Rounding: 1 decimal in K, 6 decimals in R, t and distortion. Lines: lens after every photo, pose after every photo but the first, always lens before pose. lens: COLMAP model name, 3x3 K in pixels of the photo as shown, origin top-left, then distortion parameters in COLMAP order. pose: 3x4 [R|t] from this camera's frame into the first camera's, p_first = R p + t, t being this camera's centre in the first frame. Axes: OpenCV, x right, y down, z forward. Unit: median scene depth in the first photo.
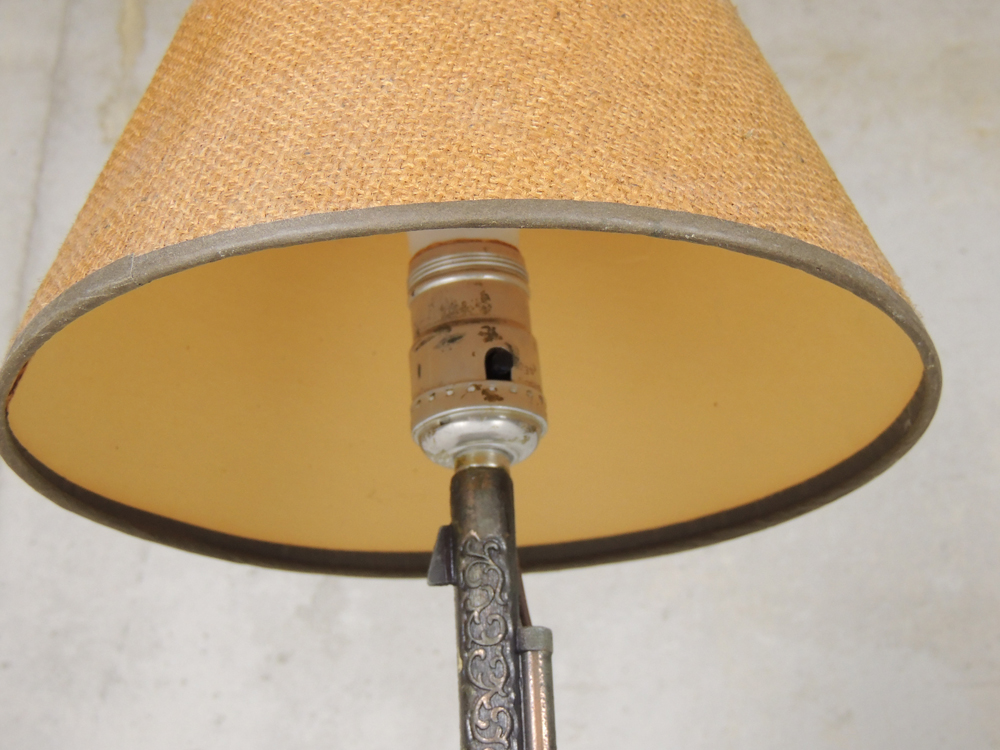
lens RADIAL K [[2005.4, 0, 500.0], [0, 2005.4, 375.0], [0, 0, 1]] dist [-0.013645, -0.060778]
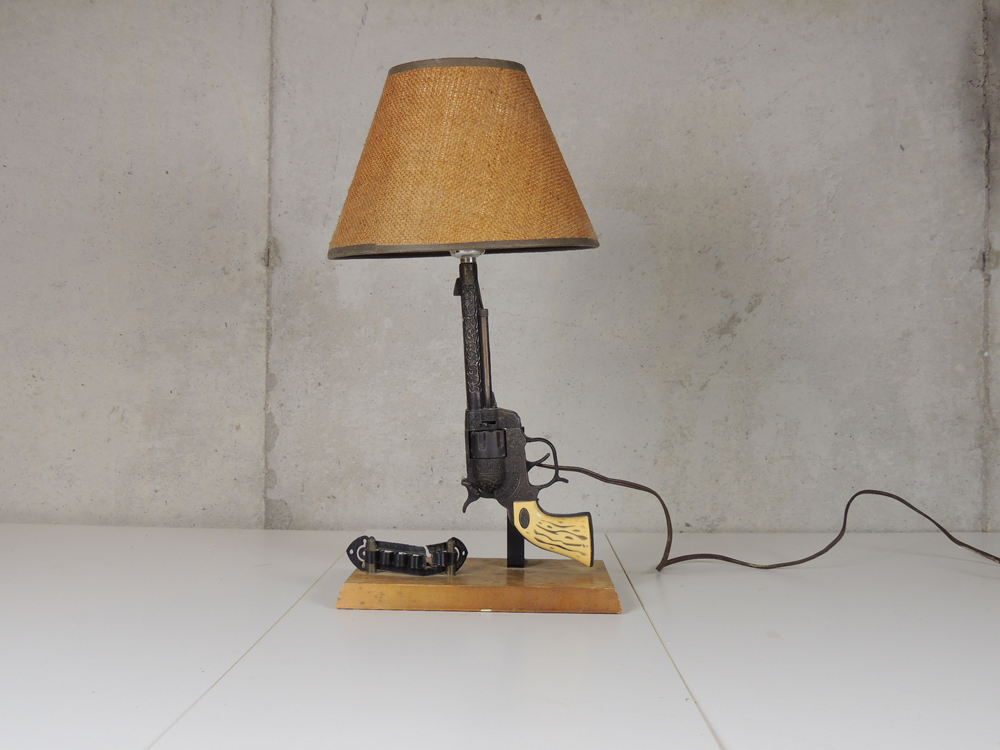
lens RADIAL K [[1169.5, 0, 500.0], [0, 1169.5, 375.0], [0, 0, 1]] dist [-0.020999, 0.002035]
pose [[0.999699, -0.008668, 0.022968, -0.002315], [-0.003040, 0.884671, 0.466206, -0.755938], [-0.024360, -0.466135, 0.884378, -0.926906]]
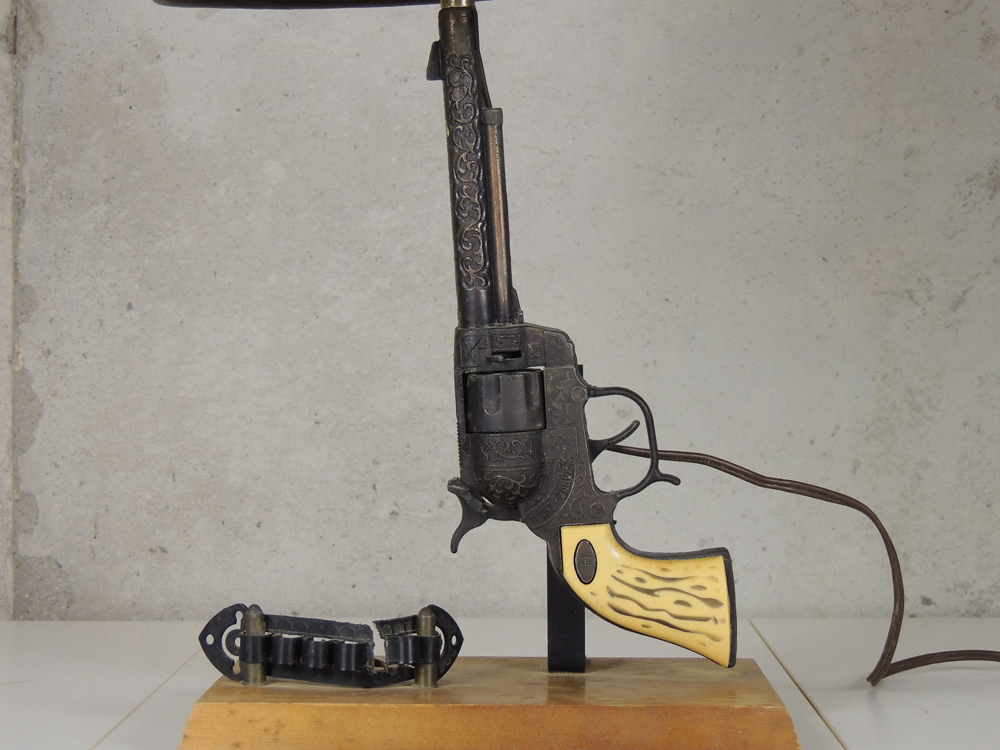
lens RADIAL K [[2464.8, 0, 500.0], [0, 2464.8, 375.0], [0, 0, 1]] dist [0.019090, -0.048269]
pose [[0.999457, -0.018791, 0.027075, -0.035870], [0.003897, 0.883143, 0.469088, -0.641422], [-0.032726, -0.468728, 0.882736, -0.915443]]
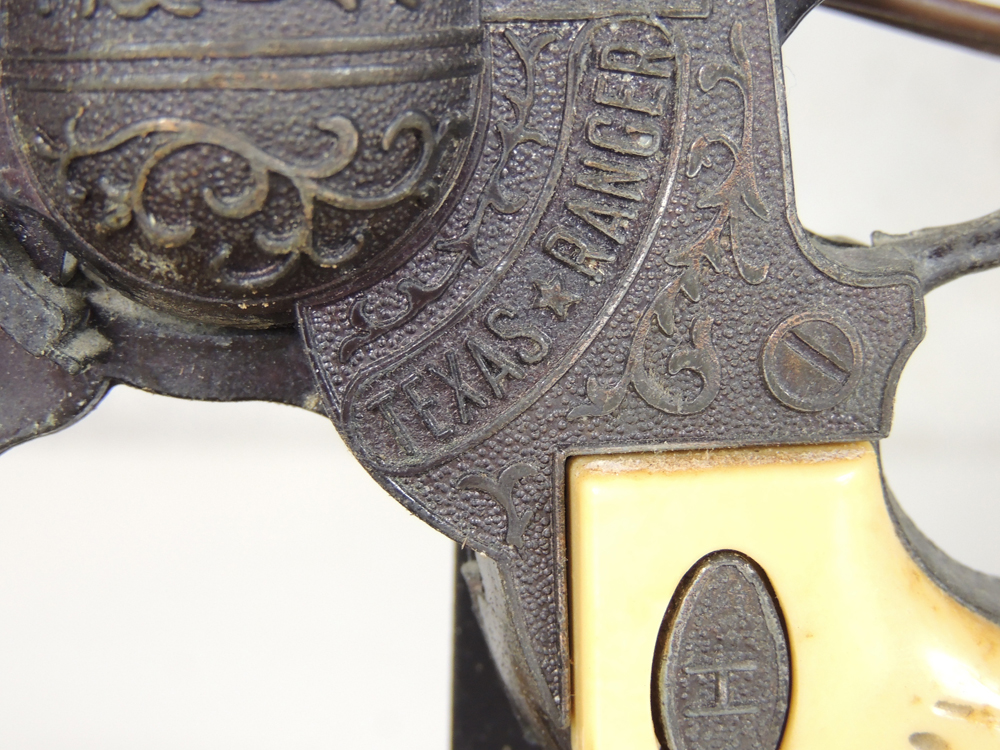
lens RADIAL K [[2005.4, 0, 500.0], [0, 2005.4, 375.0], [0, 0, 1]] dist [-0.013645, -0.060778]
pose [[0.989481, -0.014119, 0.143970, 0.021732], [-0.073296, 0.809089, 0.583098, 0.276332], [-0.124718, -0.587517, 0.799544, 0.640639]]
